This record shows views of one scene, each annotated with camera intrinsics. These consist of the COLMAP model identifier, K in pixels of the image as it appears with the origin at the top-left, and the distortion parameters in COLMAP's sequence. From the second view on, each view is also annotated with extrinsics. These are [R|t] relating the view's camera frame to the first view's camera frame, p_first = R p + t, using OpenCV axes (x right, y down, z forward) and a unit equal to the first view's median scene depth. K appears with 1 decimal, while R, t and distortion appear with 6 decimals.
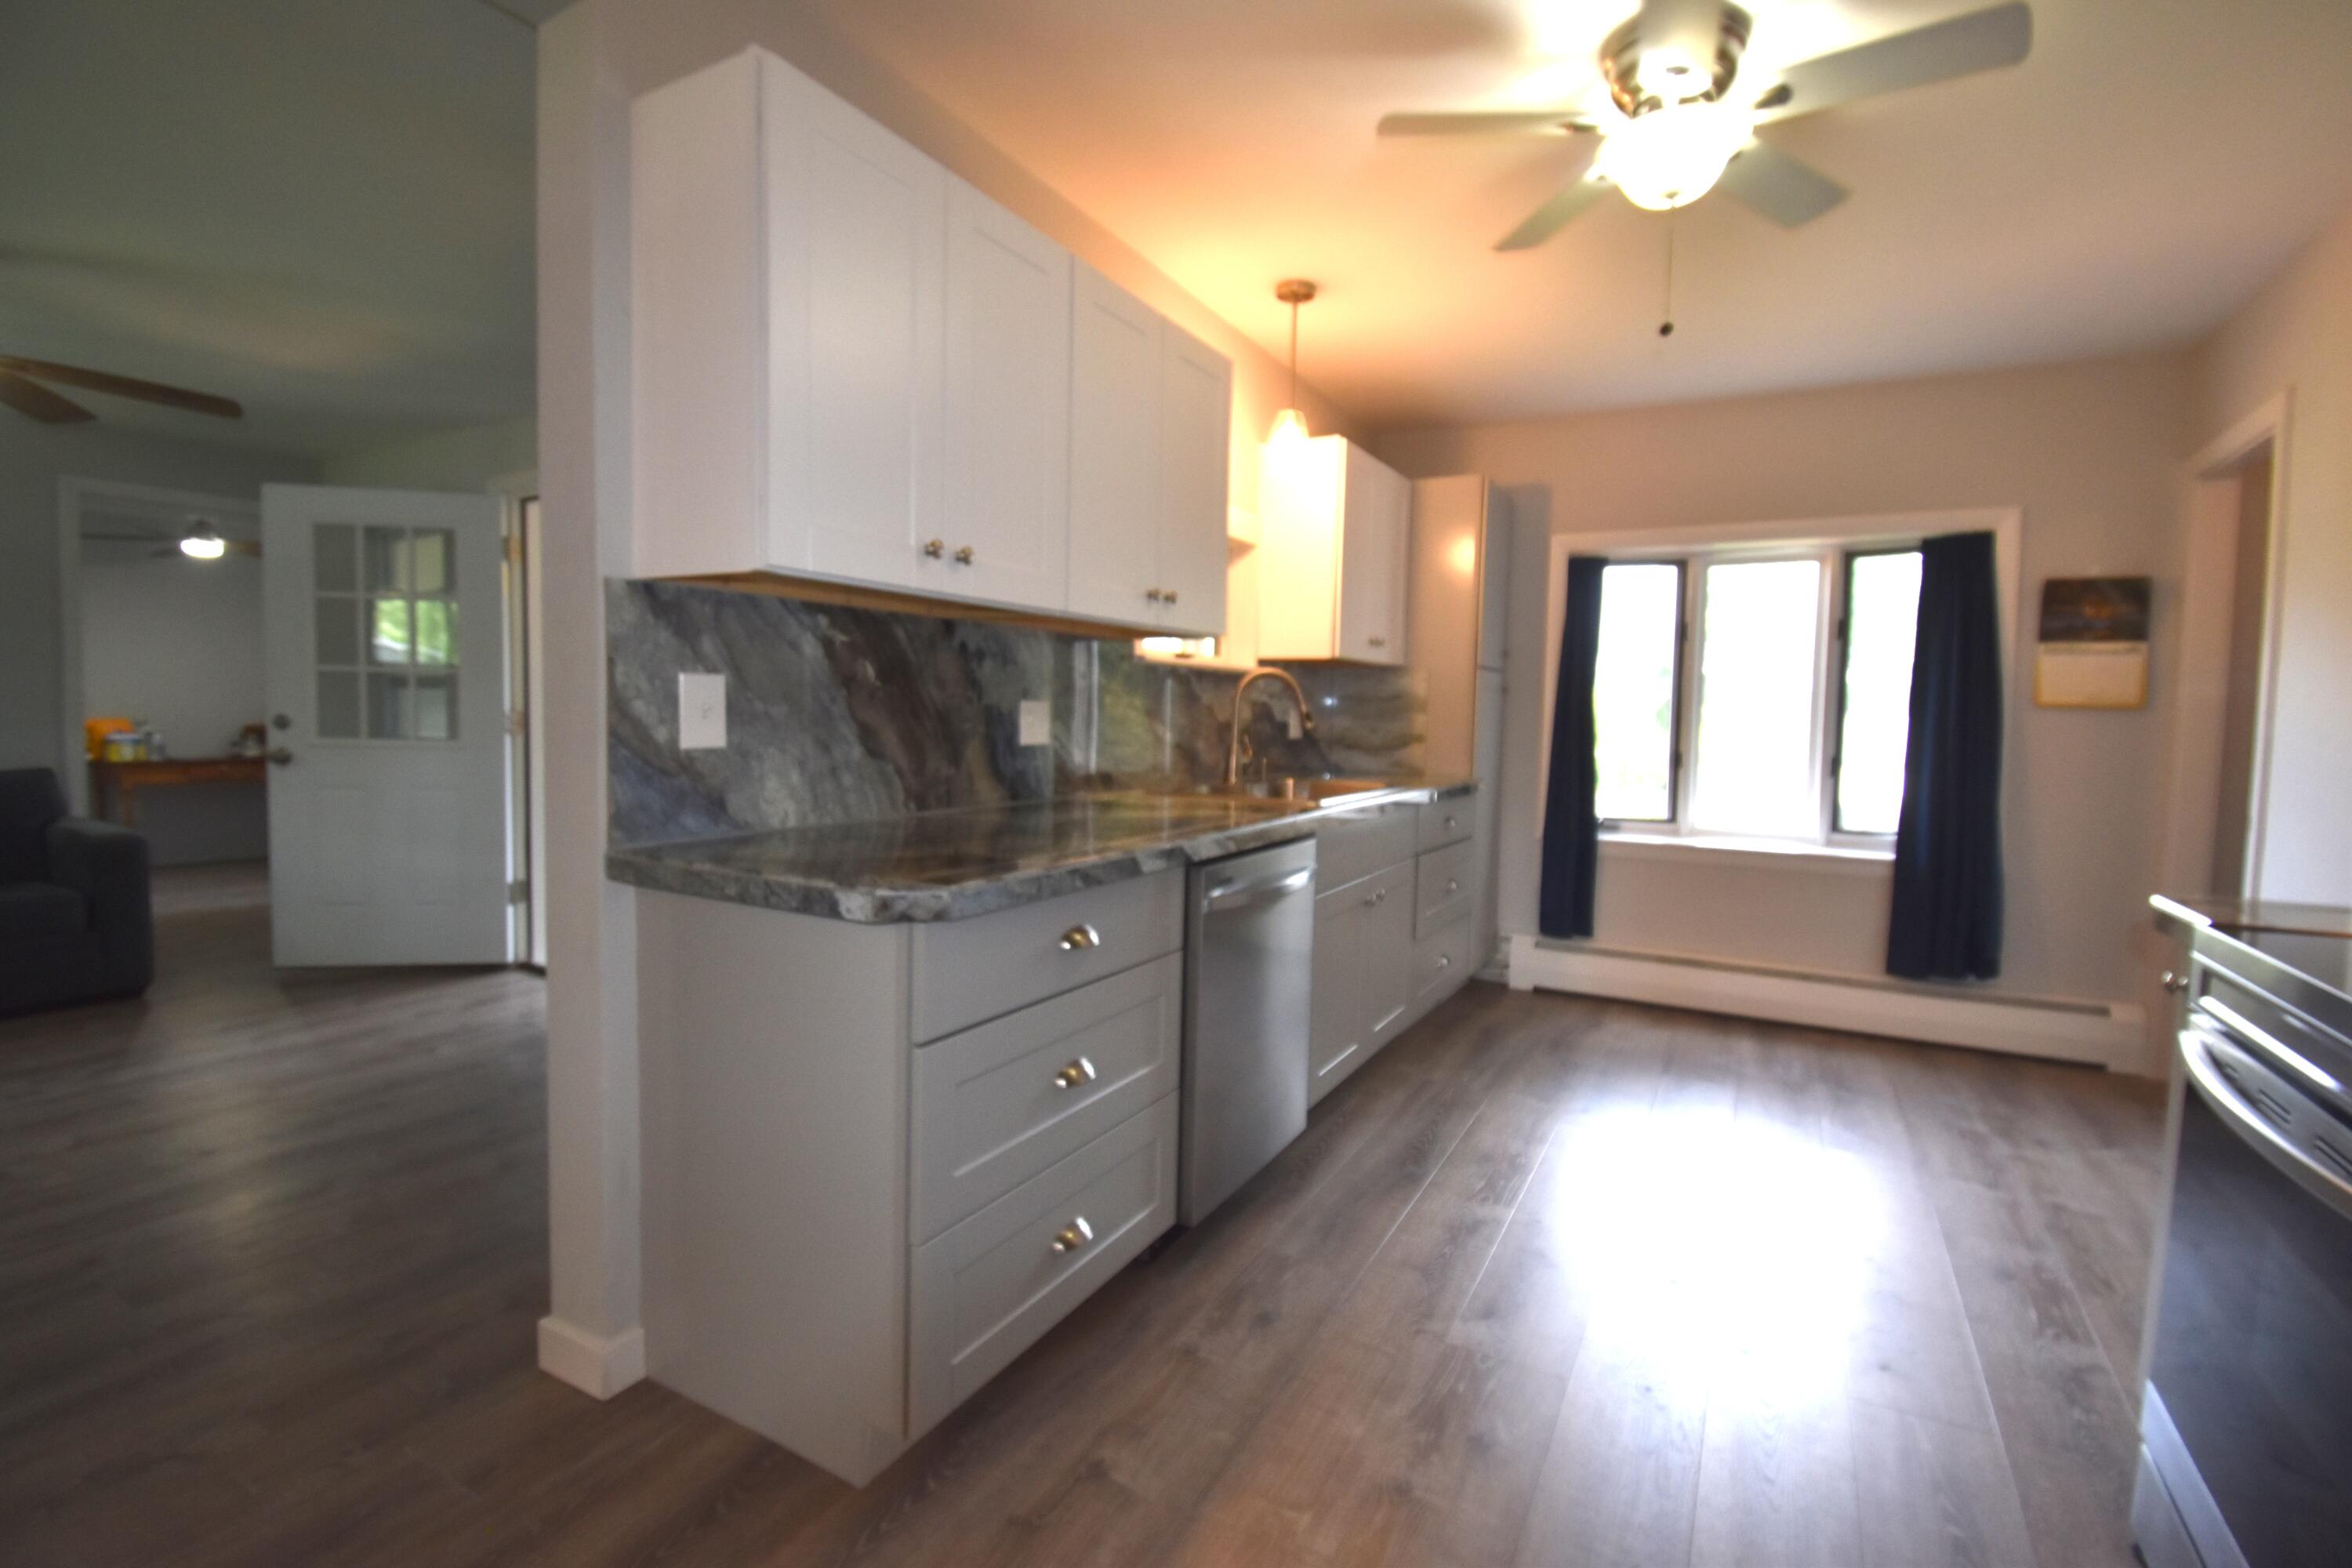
lens RADIAL K [[1043.0, 0, 1186.9], [0, 1043.0, 771.9], [0, 0, 1]] dist [0.009809, -0.020954]
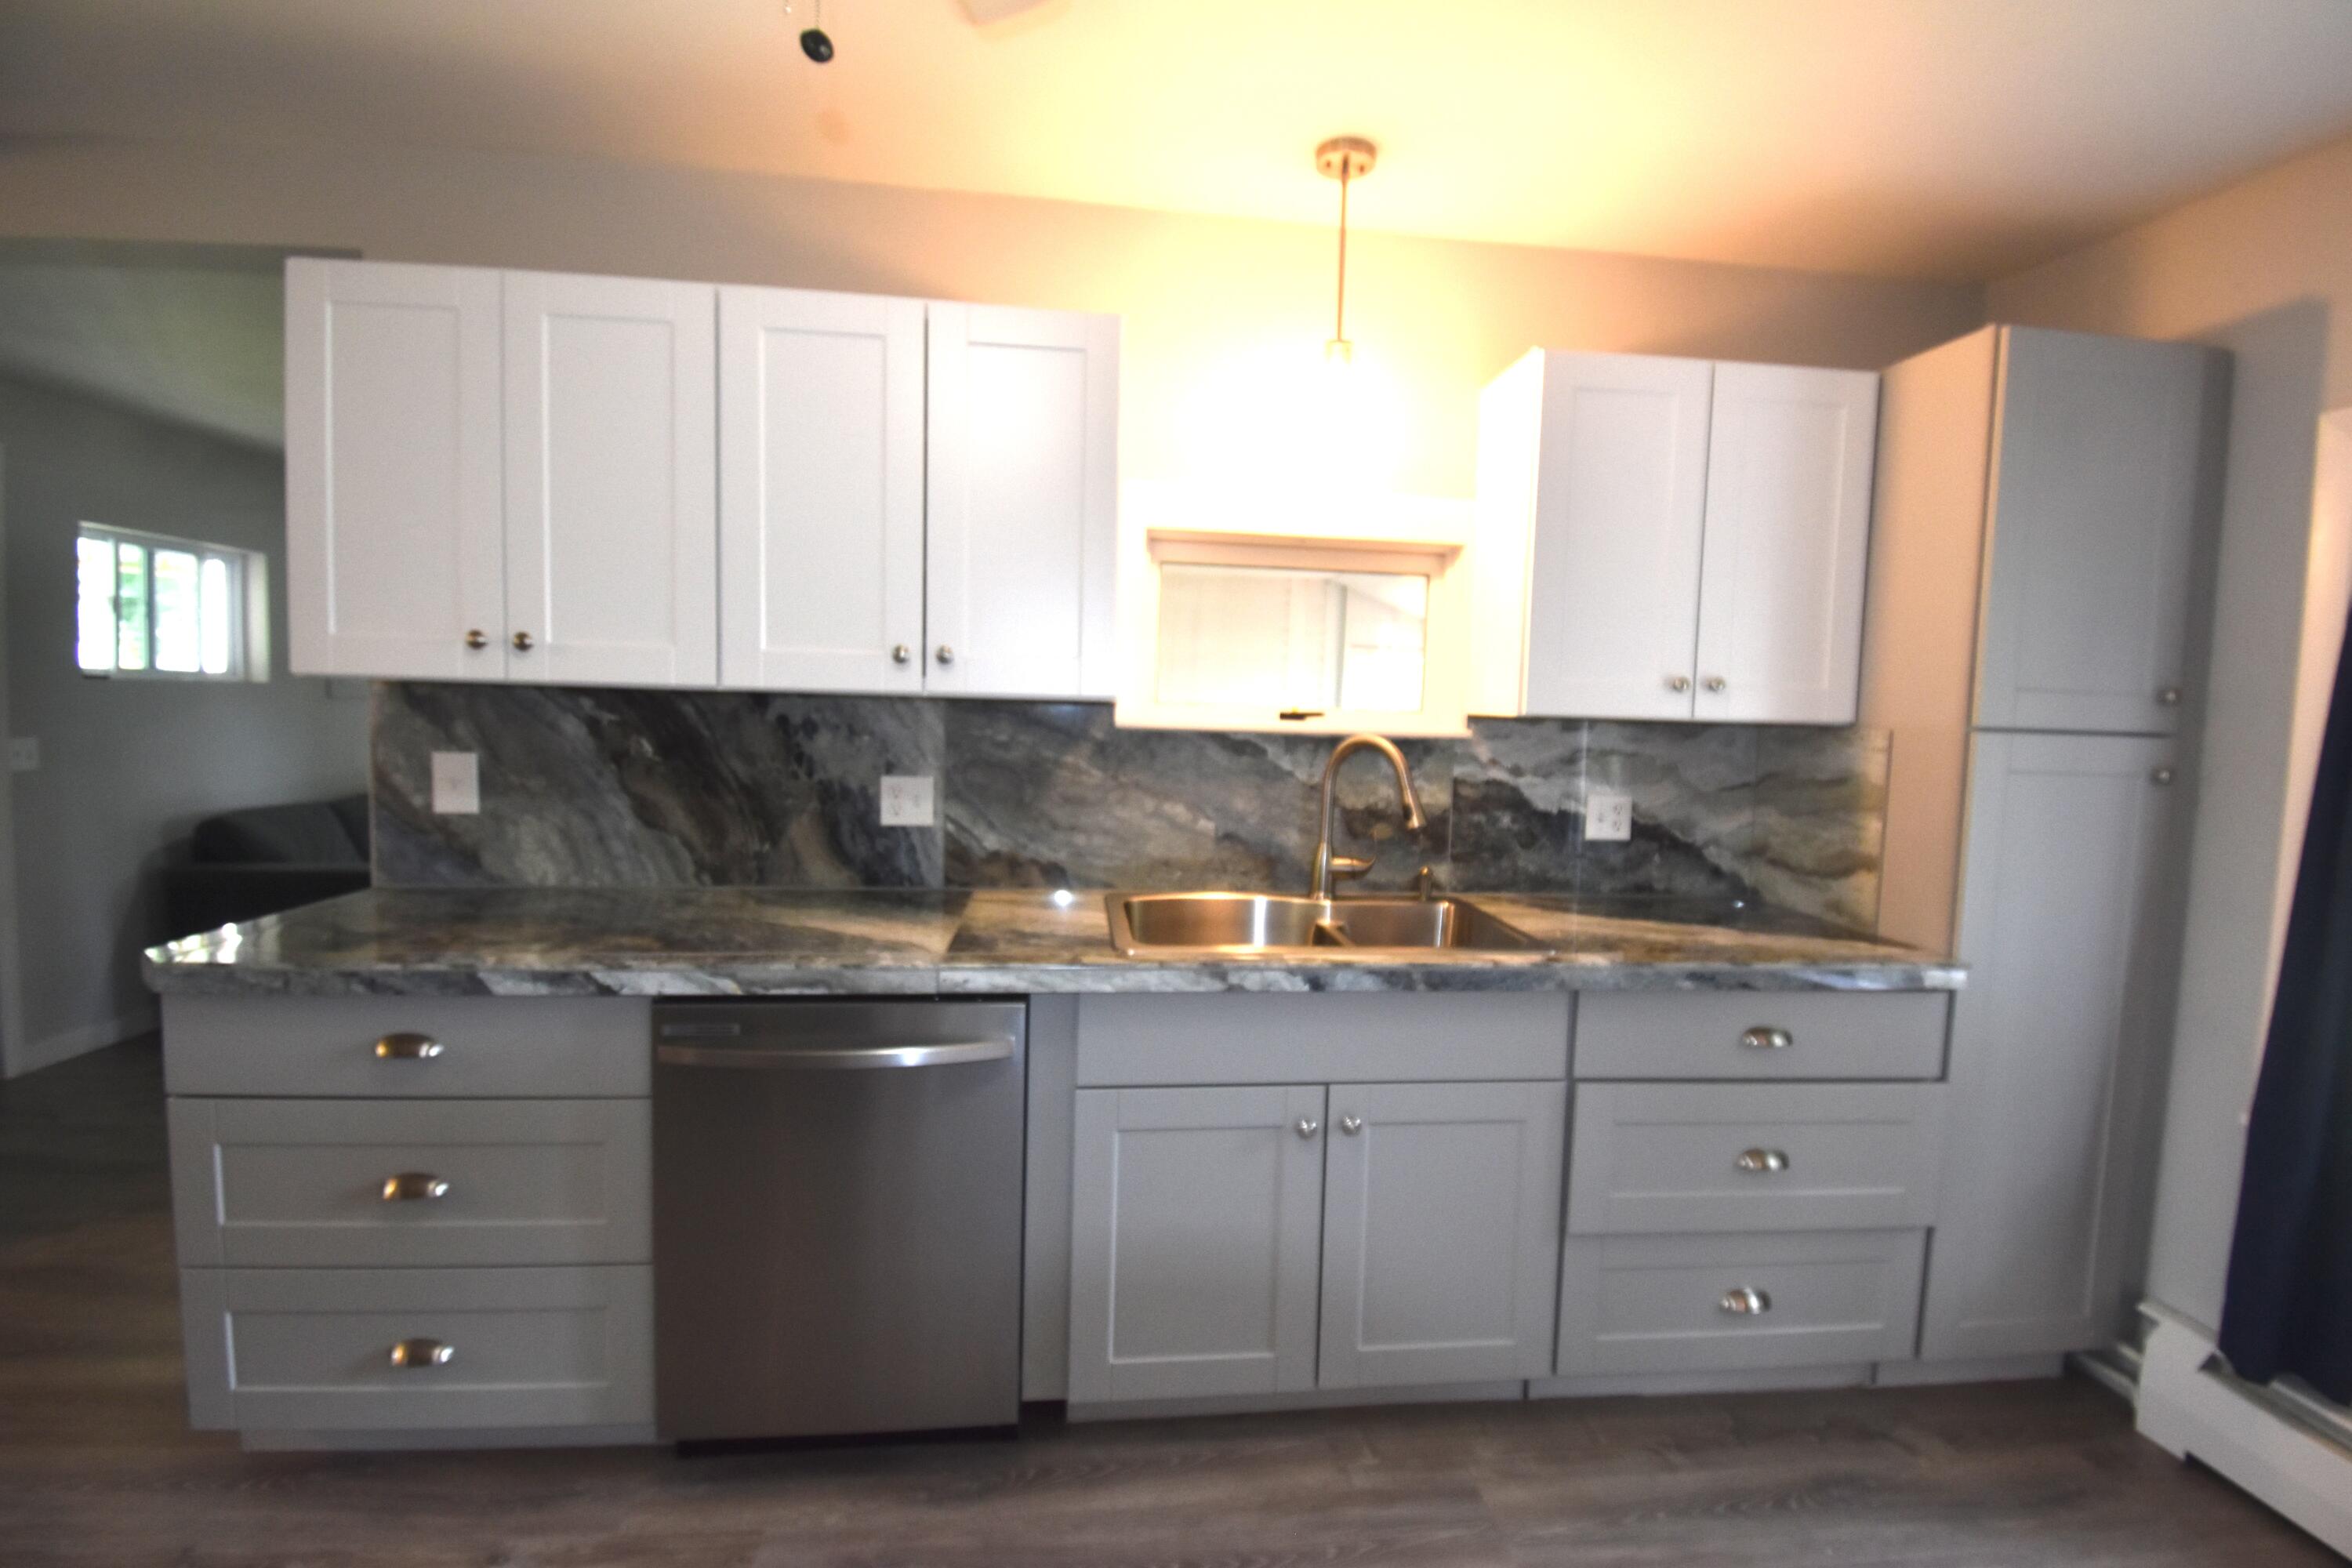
lens RADIAL K [[1043.0, 0, 1186.9], [0, 1043.0, 771.9], [0, 0, 1]] dist [0.009809, -0.020954]
pose [[0.582697, 0.049709, -0.811168, 0.727065], [-0.066316, 0.997707, 0.013502, -0.101939], [0.809979, 0.045925, 0.584657, 0.691303]]
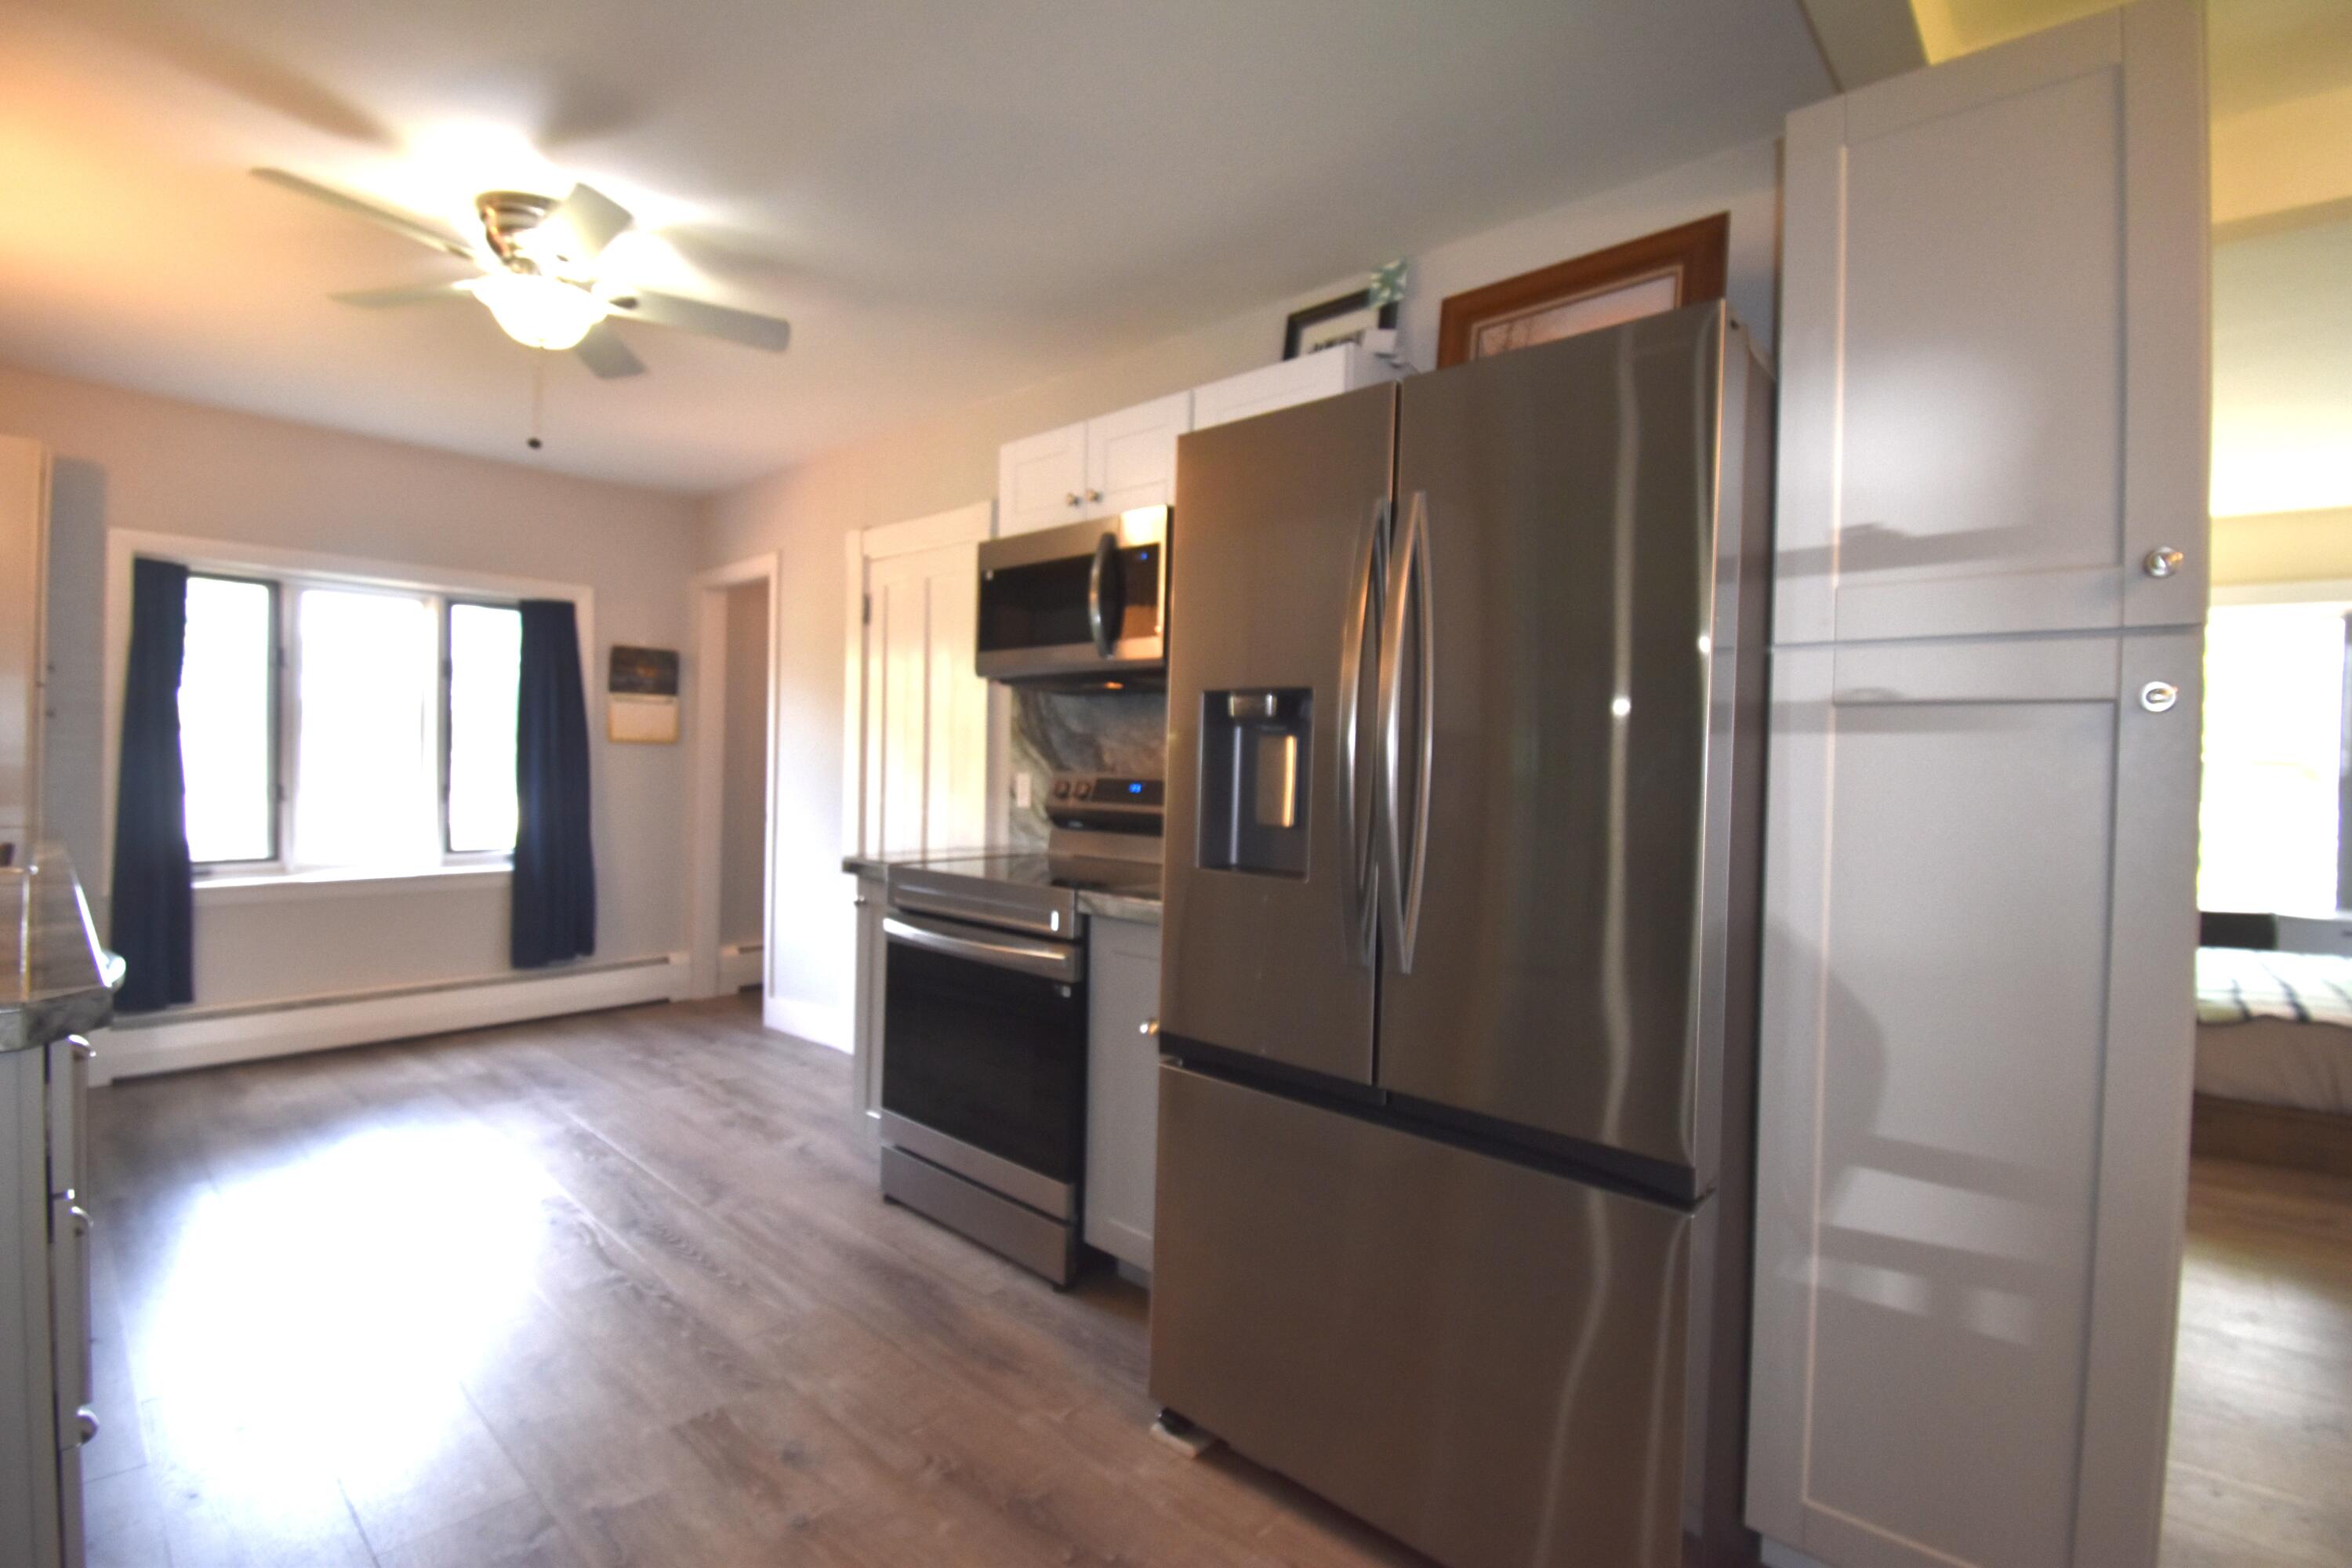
lens RADIAL K [[1043.0, 0, 1186.9], [0, 1043.0, 771.9], [0, 0, 1]] dist [0.009809, -0.020954]
pose [[0.221527, -0.023608, 0.974868, -0.457216], [0.040701, 0.999060, 0.014945, -0.020157], [-0.974305, 0.036367, 0.222280, -0.006992]]
